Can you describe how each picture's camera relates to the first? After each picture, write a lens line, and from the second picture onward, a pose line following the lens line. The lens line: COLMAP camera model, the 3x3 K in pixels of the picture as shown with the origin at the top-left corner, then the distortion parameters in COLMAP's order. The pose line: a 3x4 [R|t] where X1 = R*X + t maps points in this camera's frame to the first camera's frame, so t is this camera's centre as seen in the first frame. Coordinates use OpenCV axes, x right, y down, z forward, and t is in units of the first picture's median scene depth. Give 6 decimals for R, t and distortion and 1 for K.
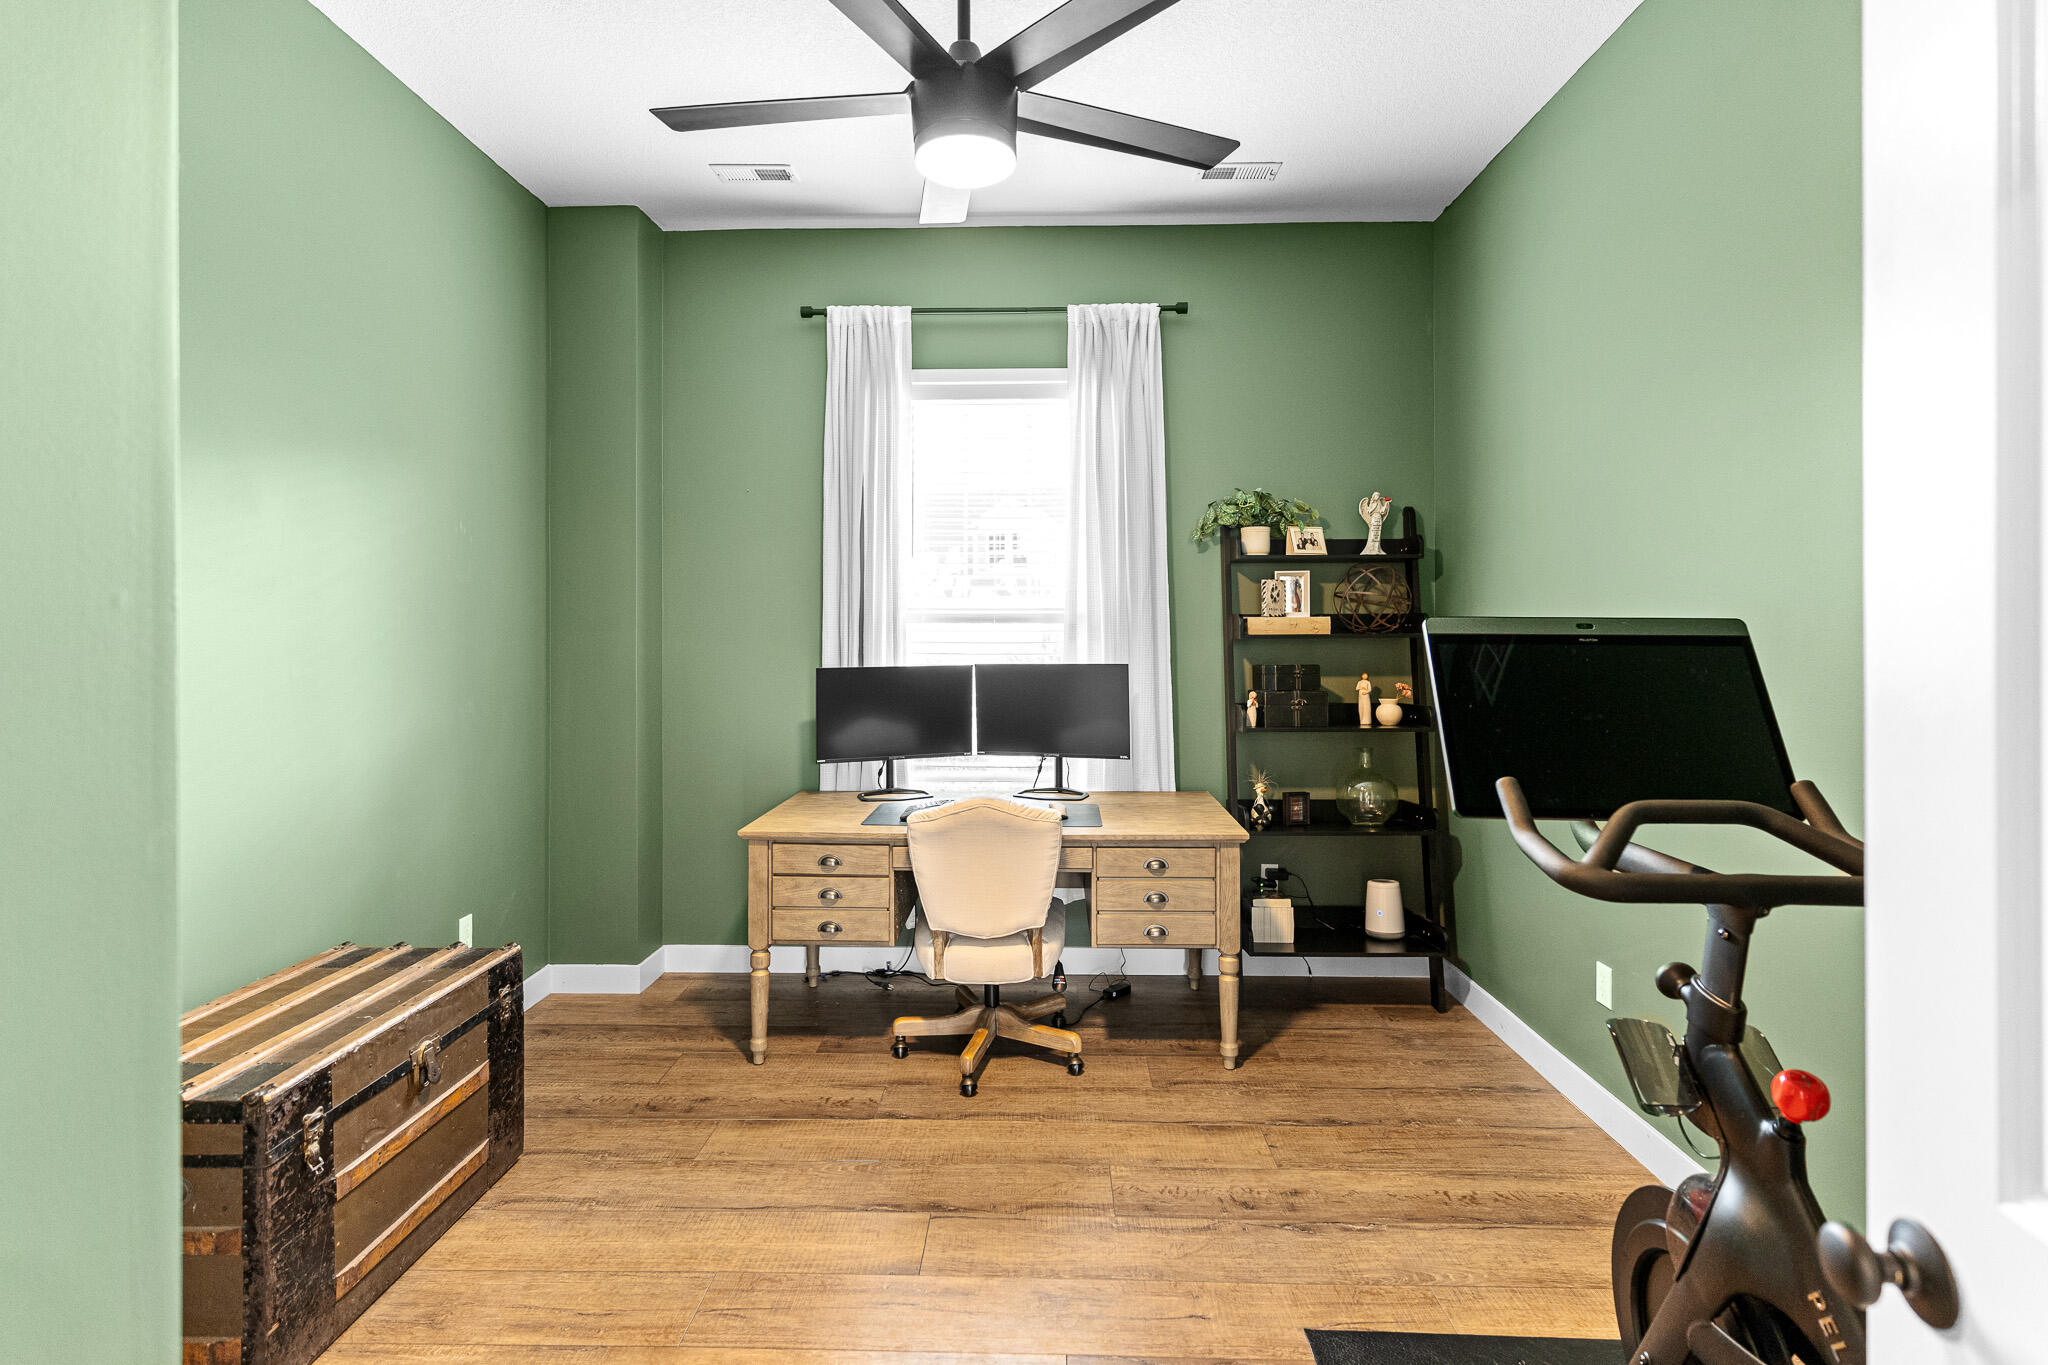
lens RADIAL K [[995.2, 0, 1021.3], [0, 995.2, 619.9], [0, 0, 1]] dist [0.000282, 0.000799]
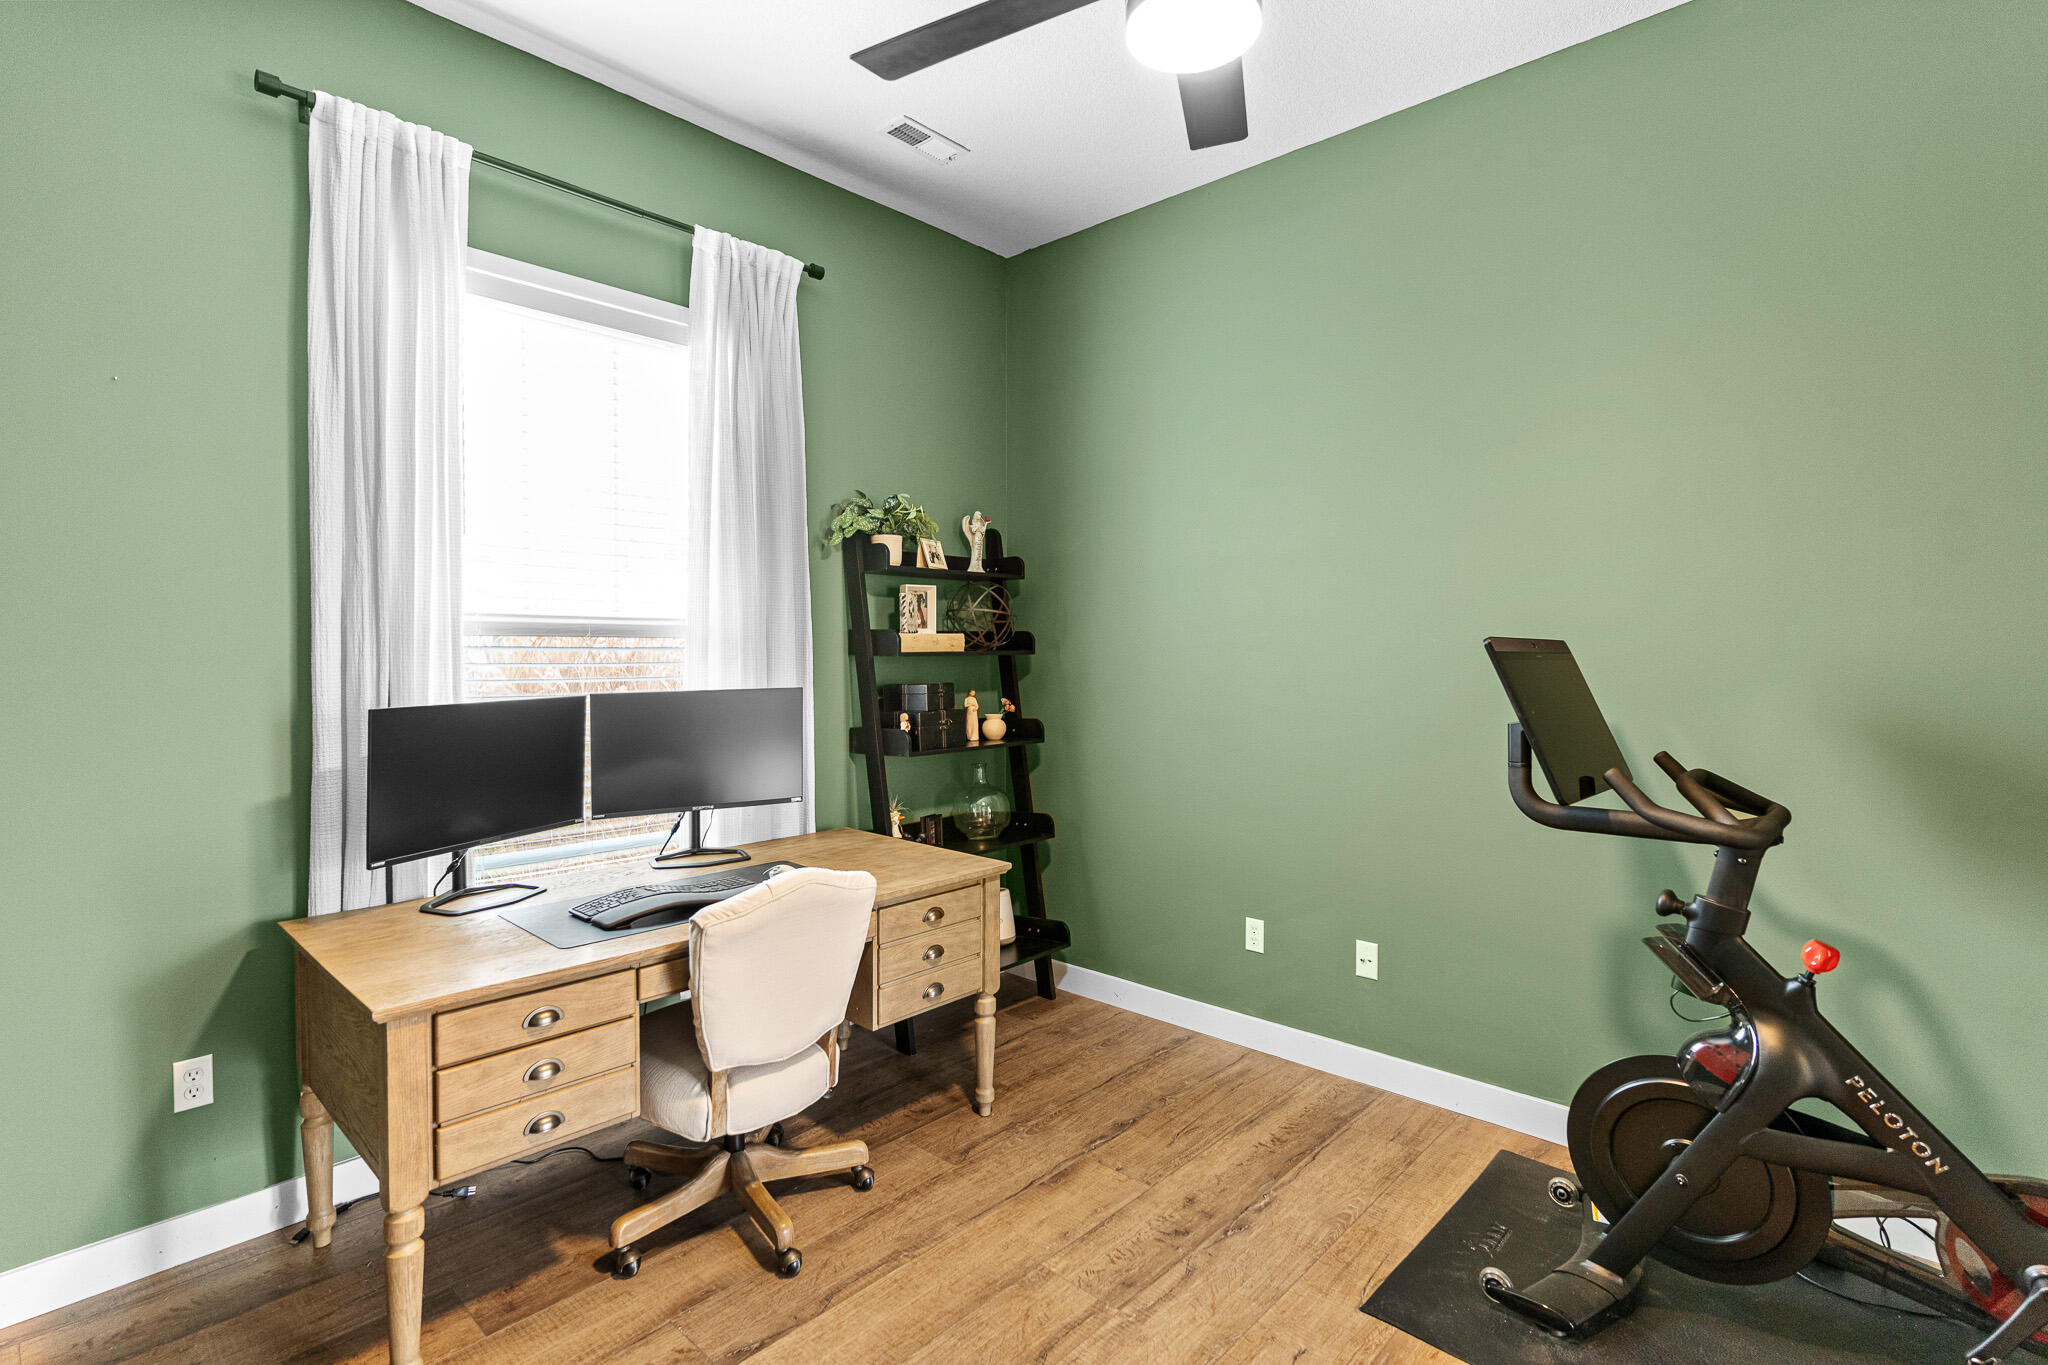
lens RADIAL K [[974.5, 0, 1025.1], [0, 974.5, 669.7], [0, 0, 1]] dist [0.003098, 0.000451]
pose [[0.657100, -0.015650, 0.753641, -0.373741], [-0.009383, 0.999537, 0.028937, 0.003829], [-0.753745, -0.026086, 0.656649, 0.314408]]
